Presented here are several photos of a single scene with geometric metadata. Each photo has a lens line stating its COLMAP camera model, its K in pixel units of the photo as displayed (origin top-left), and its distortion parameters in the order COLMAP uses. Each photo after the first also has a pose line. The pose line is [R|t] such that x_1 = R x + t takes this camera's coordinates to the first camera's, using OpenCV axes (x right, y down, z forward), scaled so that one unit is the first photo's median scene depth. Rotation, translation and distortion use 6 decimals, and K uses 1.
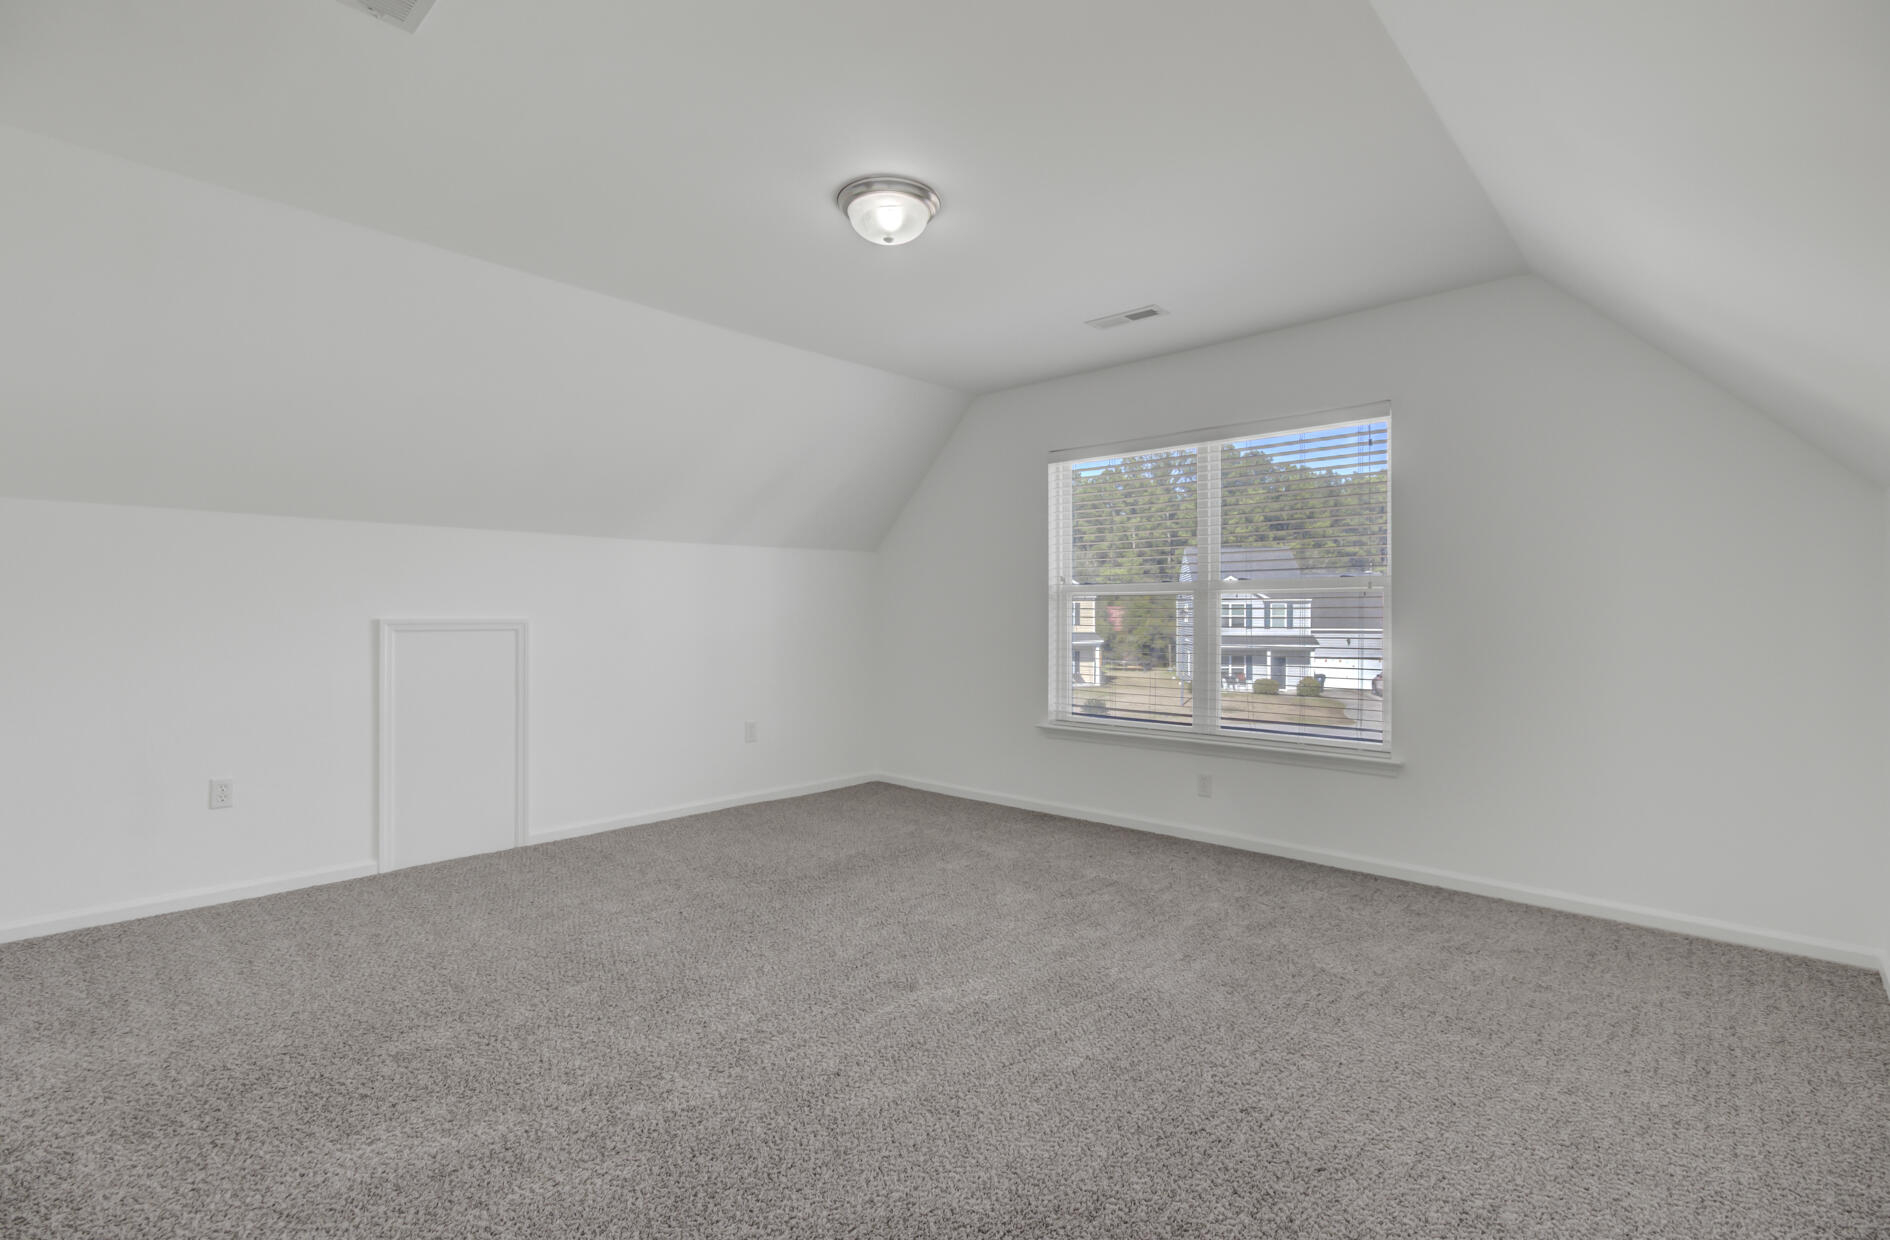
lens RADIAL K [[880.2, 0, 935.7], [0, 880.2, 613.7], [0, 0, 1]] dist [-0.002659, 0.002940]
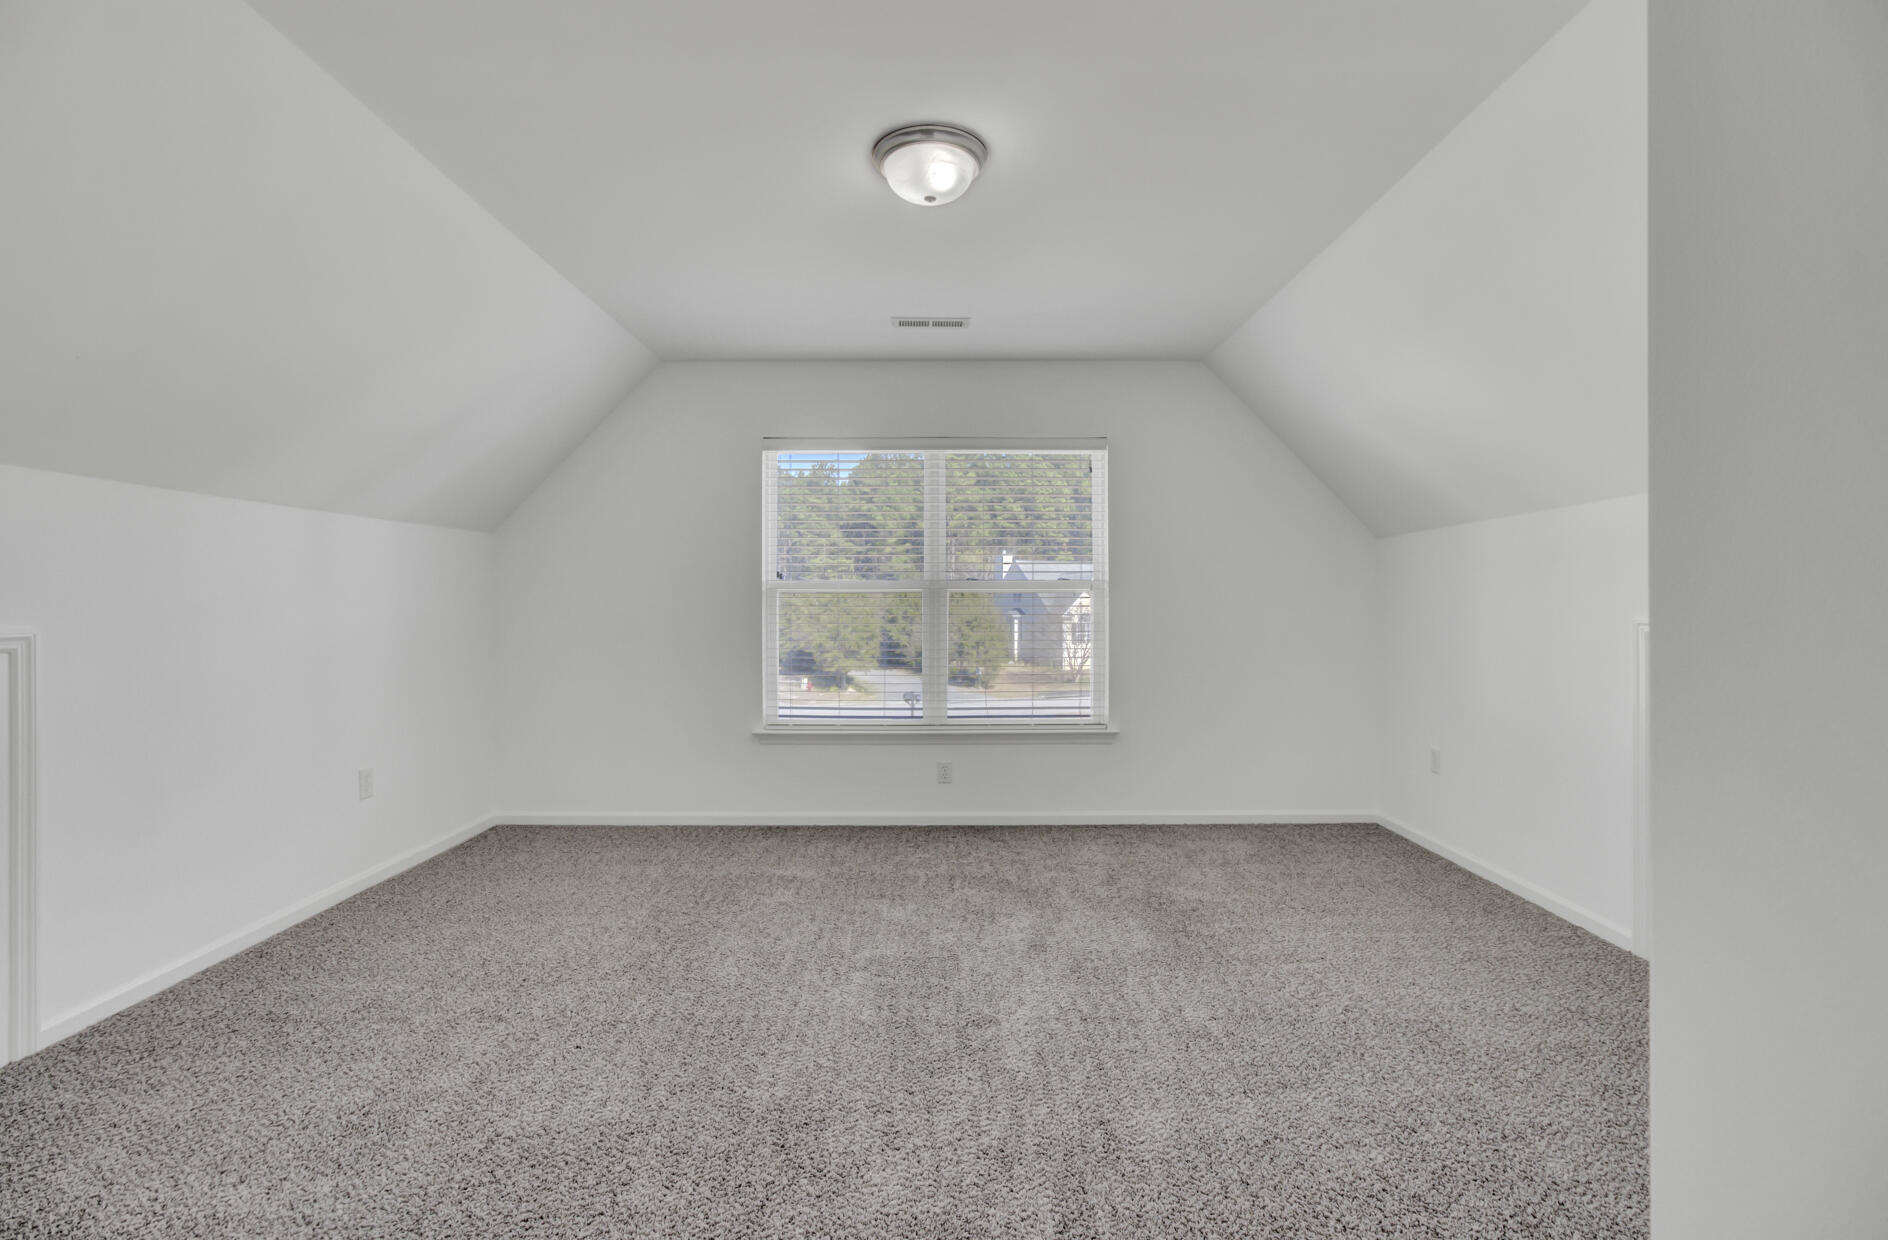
lens RADIAL K [[879.3, 0, 940.8], [0, 879.3, 621.7], [0, 0, 1]] dist [-0.002659, 0.002940]
pose [[0.713671, -0.014011, 0.700341, -0.507225], [-0.004478, 0.999688, 0.024564, -0.016957], [-0.700467, -0.020667, 0.713385, 0.268222]]
